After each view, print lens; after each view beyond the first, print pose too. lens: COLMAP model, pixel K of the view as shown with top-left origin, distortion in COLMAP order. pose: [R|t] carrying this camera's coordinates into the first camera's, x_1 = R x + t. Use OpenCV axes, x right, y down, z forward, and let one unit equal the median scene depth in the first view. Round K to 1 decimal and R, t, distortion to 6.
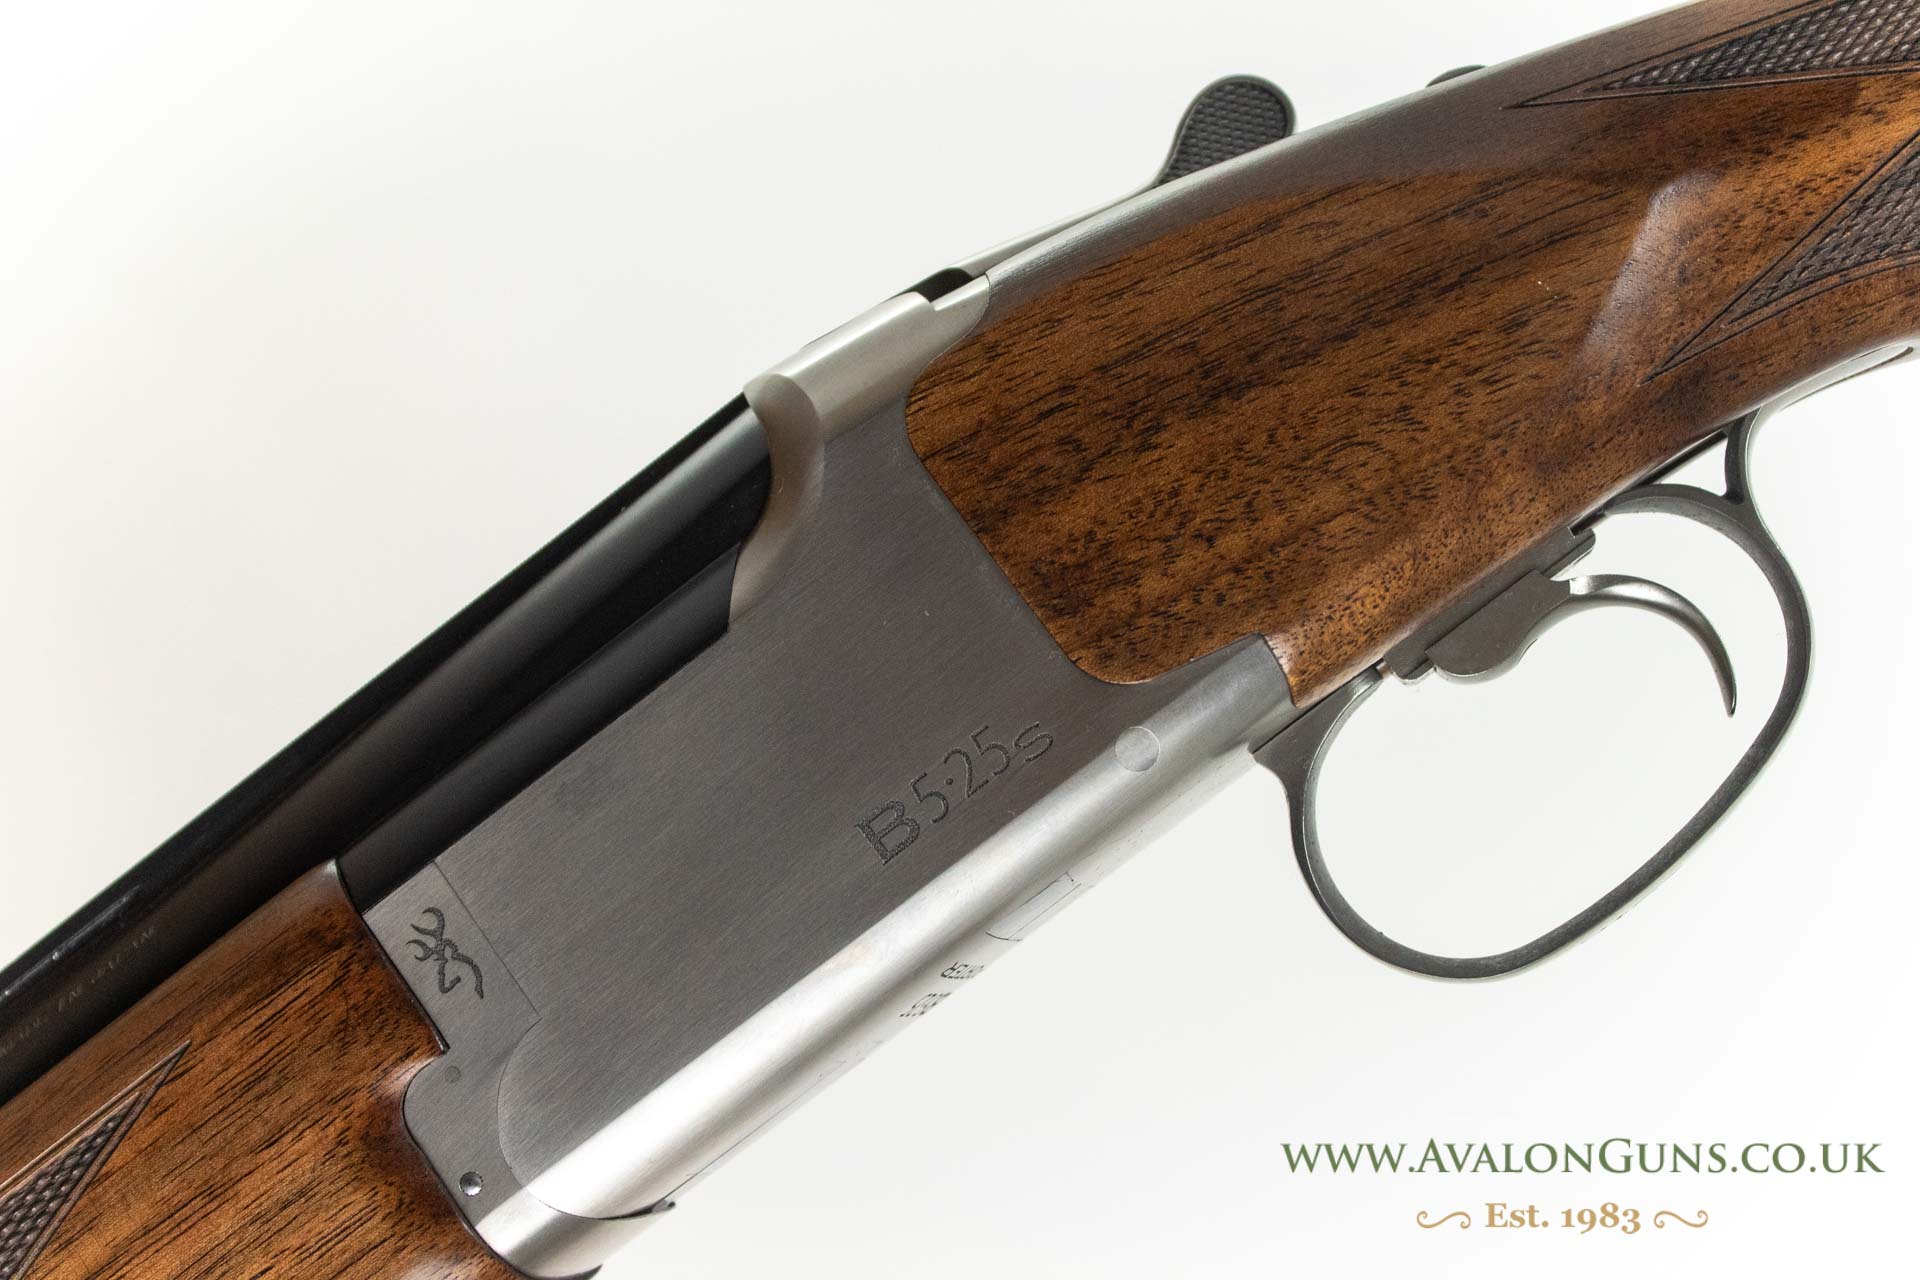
lens RADIAL K [[2984.7, 0, 960.0], [0, 2984.7, 640.0], [0, 0, 1]] dist [0.005406, -0.150240]
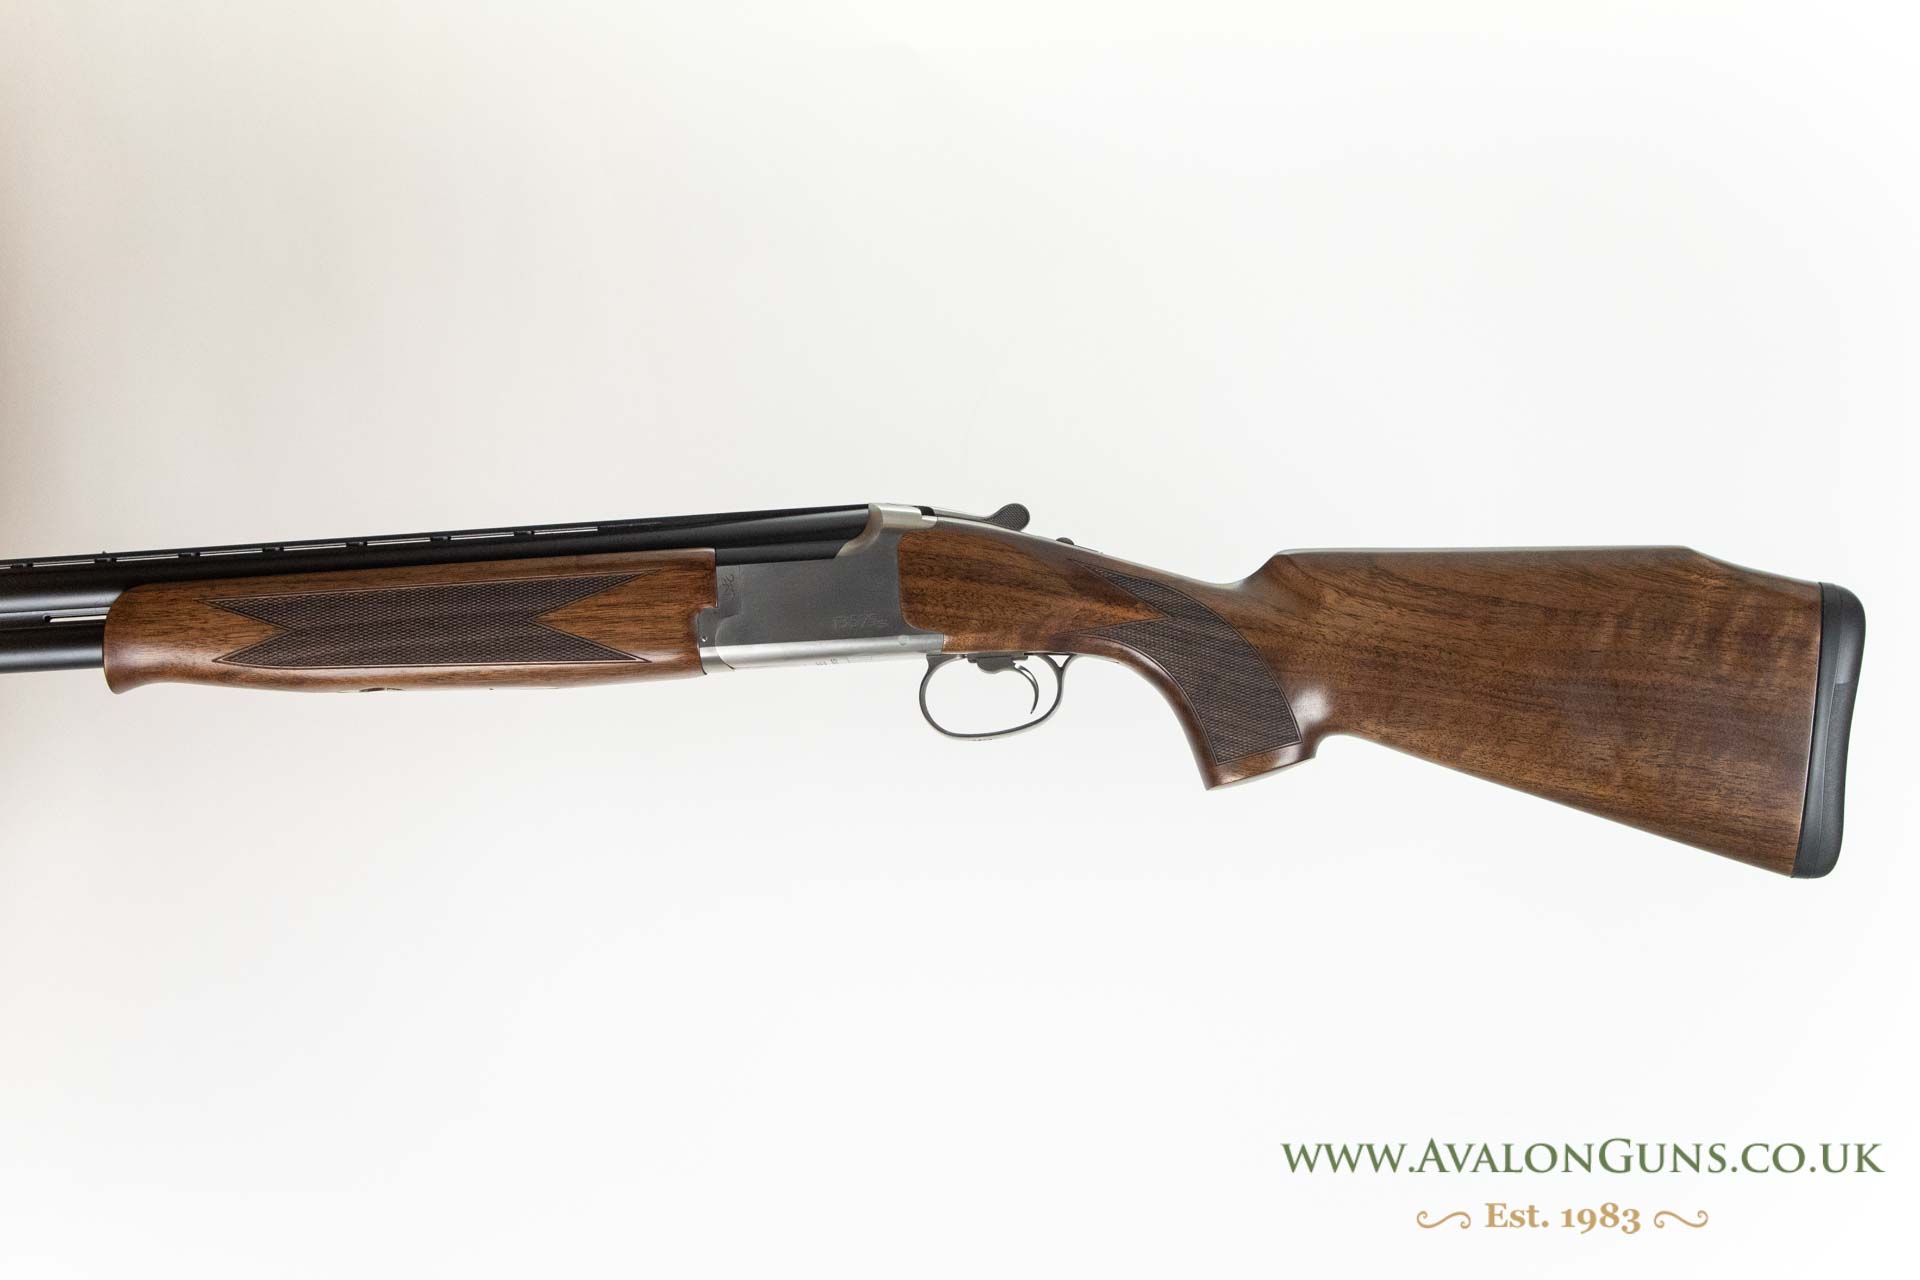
lens RADIAL K [[3699.0, 0, 960.0], [0, 3699.0, 640.0], [0, 0, 1]] dist [0.253780, 0.011096]
pose [[0.829787, 0.548921, 0.100695, -0.377735], [-0.554628, 0.831157, 0.039566, -0.202279], [-0.061975, -0.088679, 0.994130, -3.953268]]
